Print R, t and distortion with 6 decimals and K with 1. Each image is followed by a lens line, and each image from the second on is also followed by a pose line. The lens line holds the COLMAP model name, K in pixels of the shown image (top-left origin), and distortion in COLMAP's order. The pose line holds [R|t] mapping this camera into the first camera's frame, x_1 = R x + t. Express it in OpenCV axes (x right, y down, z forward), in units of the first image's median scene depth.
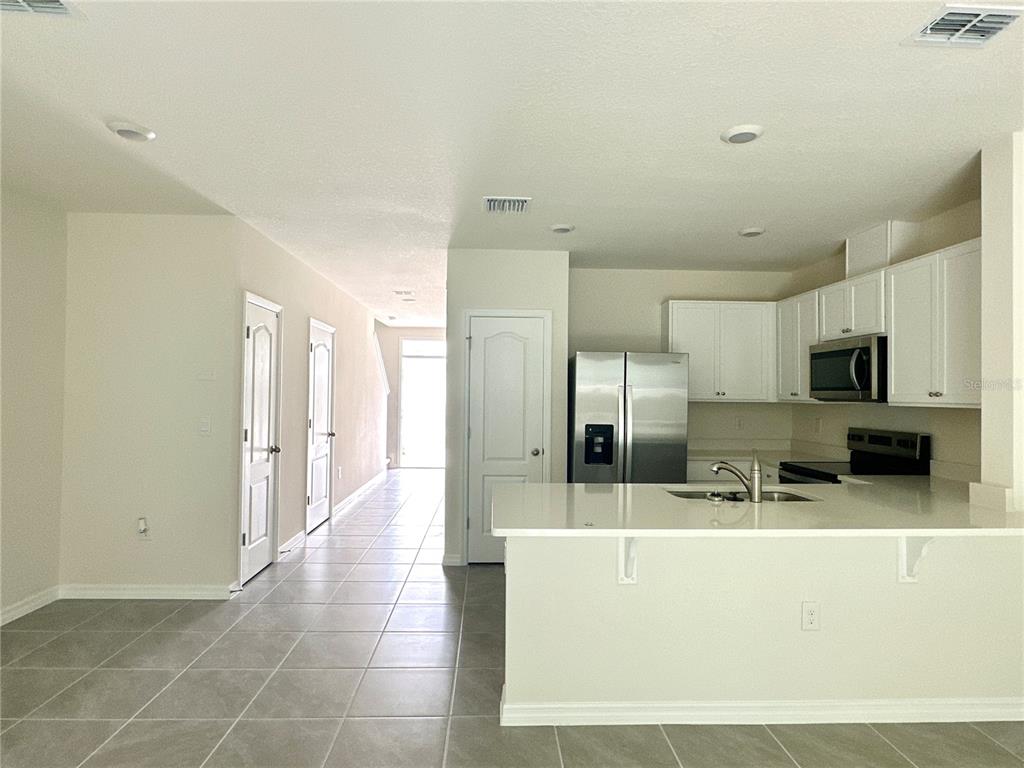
lens RADIAL K [[582.1, 0, 512.0], [0, 582.1, 384.0], [0, 0, 1]] dist [-0.000769, -0.001111]
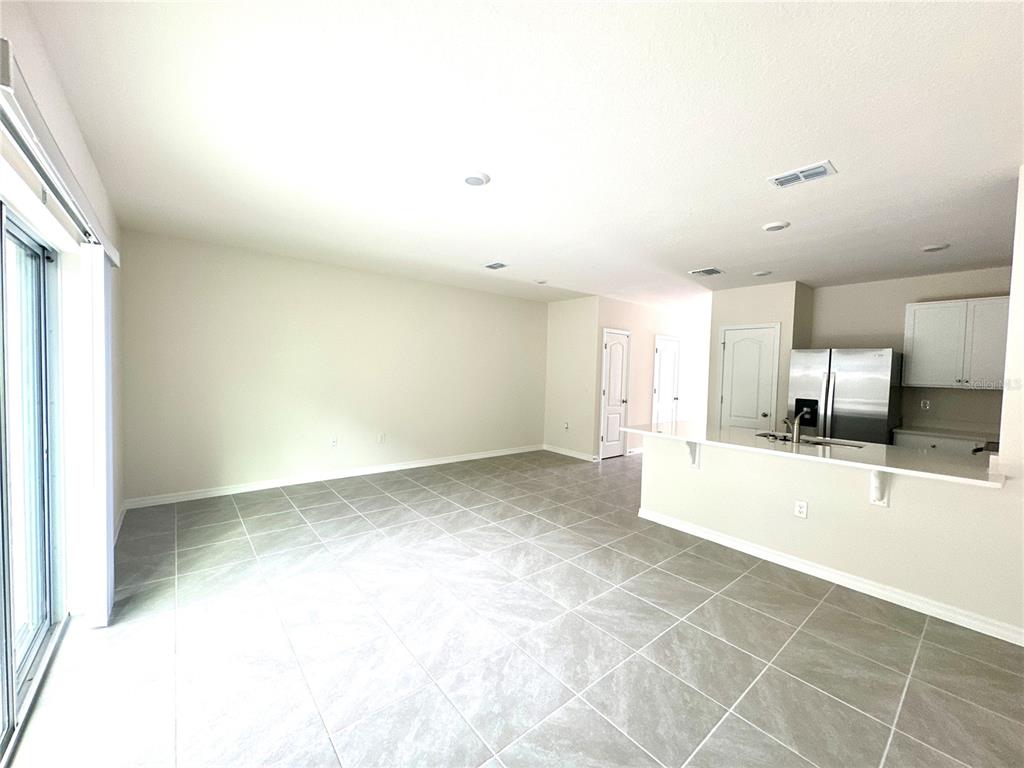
lens RADIAL K [[408.5, 0, 512.0], [0, 408.5, 384.0], [0, 0, 1]] dist [-0.001992, -0.000076]
pose [[0.608753, 0.036620, -0.792514, 0.650069], [-0.008138, 0.999170, 0.039919, -0.004724], [0.793318, -0.017852, 0.608546, -0.269624]]
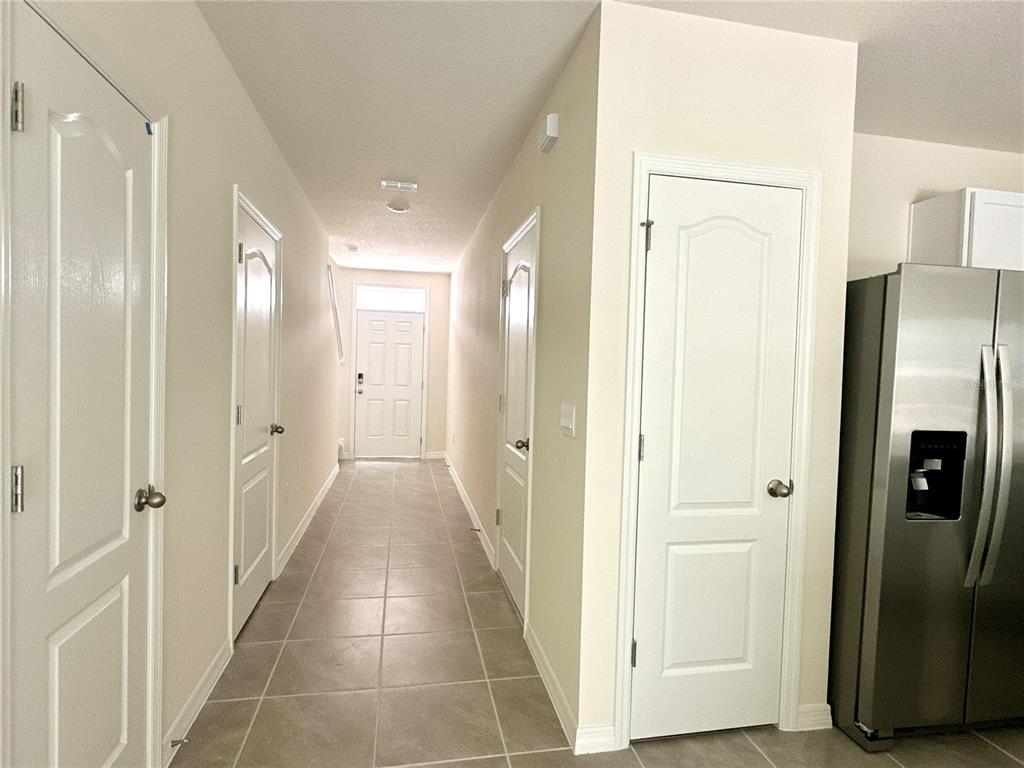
lens RADIAL K [[550.6, 0, 512.0], [0, 550.6, 384.0], [0, 0, 1]] dist [-0.002423, -0.000776]
pose [[0.987285, 0.012075, 0.158499, -0.305869], [-0.020526, 0.998447, 0.051788, 0.023570], [-0.157627, -0.054383, 0.986000, 0.812320]]
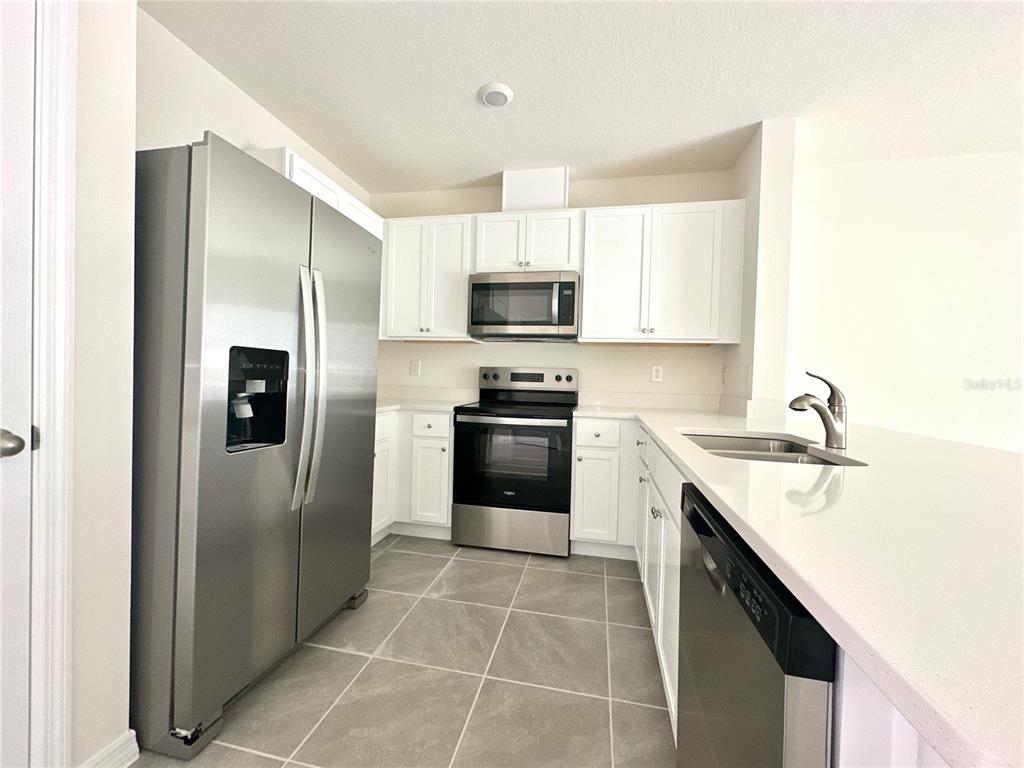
lens RADIAL K [[408.5, 0, 512.0], [0, 408.5, 384.0], [0, 0, 1]] dist [-0.001992, -0.000076]
pose [[0.236926, -0.020054, 0.971321, -0.106214], [-0.042326, 0.998625, 0.030942, 0.099070], [-0.970605, -0.048443, 0.235751, 0.972087]]
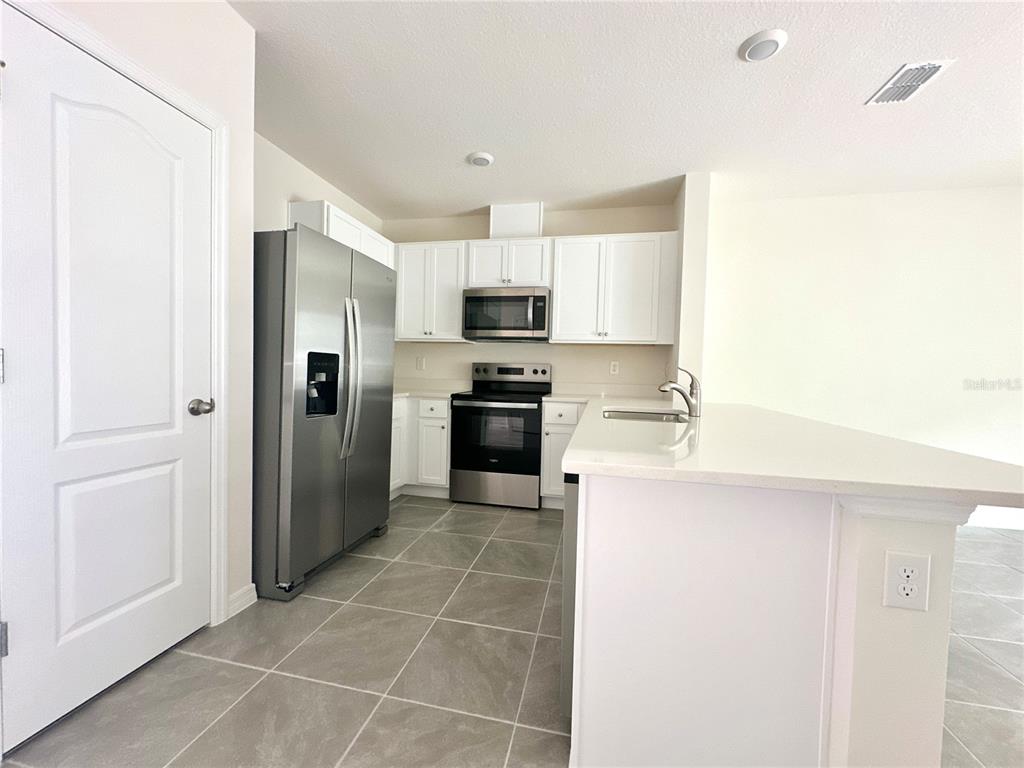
lens RADIAL K [[408.5, 0, 512.0], [0, 408.5, 384.0], [0, 0, 1]] dist [-0.001992, -0.000076]
pose [[0.245303, -0.034912, 0.968818, -0.293394], [-0.040575, 0.998106, 0.046241, 0.094604], [-0.968597, -0.050653, 0.243422, 0.881445]]
